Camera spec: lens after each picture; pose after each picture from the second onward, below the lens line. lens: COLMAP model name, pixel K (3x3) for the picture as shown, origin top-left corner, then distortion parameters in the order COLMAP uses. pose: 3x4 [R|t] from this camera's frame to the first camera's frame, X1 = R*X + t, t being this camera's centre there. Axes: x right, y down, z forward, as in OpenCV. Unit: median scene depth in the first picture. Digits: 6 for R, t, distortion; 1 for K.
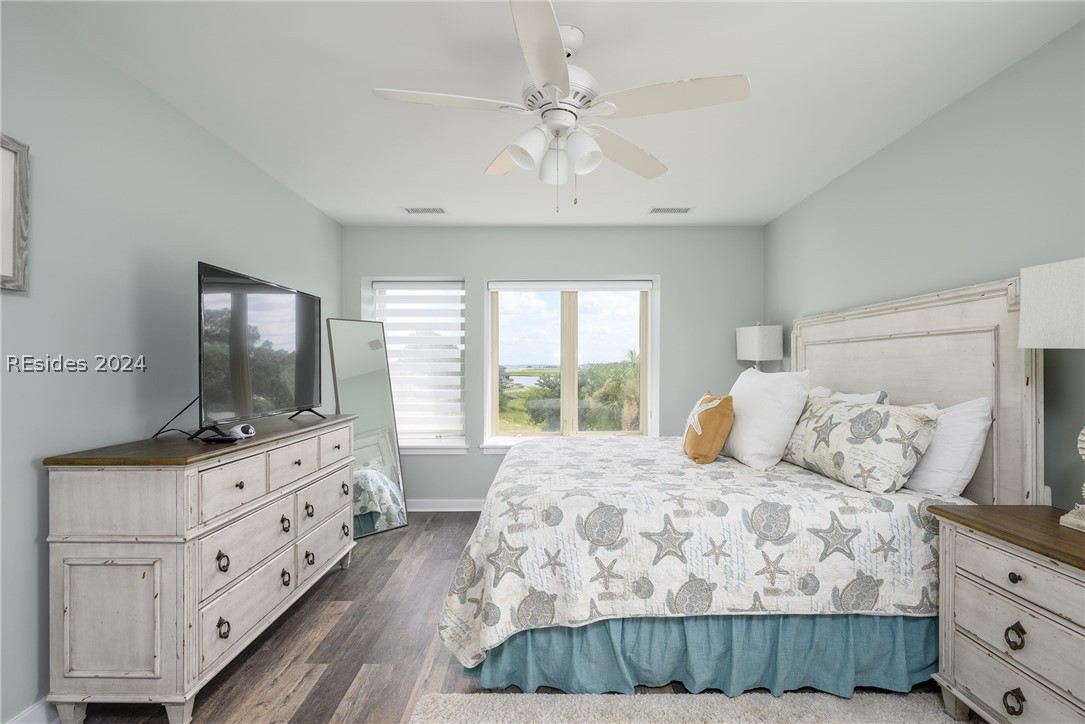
lens RADIAL K [[551.7, 0, 541.9], [0, 551.7, 364.6], [0, 0, 1]] dist [-0.001045, -0.000596]
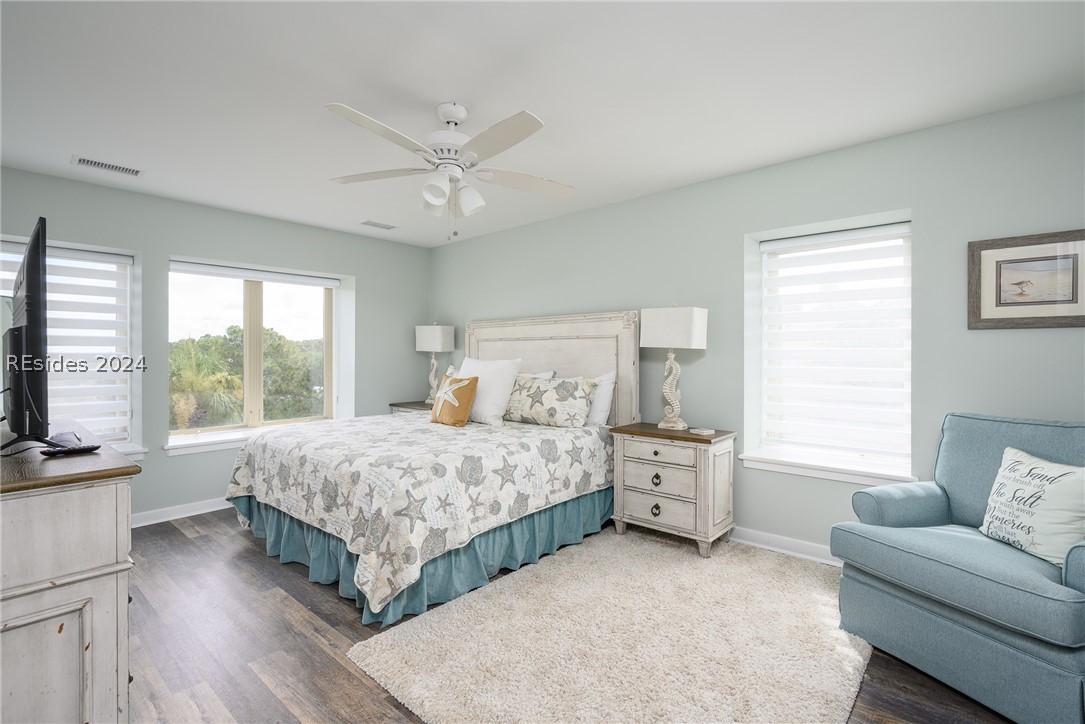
lens RADIAL K [[509.3, 0, 549.1], [0, 509.3, 357.1], [0, 0, 1]] dist [-0.000779, -0.000581]
pose [[0.644622, -0.002133, 0.764498, -0.742934], [-0.000159, 0.999996, 0.002924, 0.003228], [-0.764501, -0.002007, 0.644619, 0.024728]]
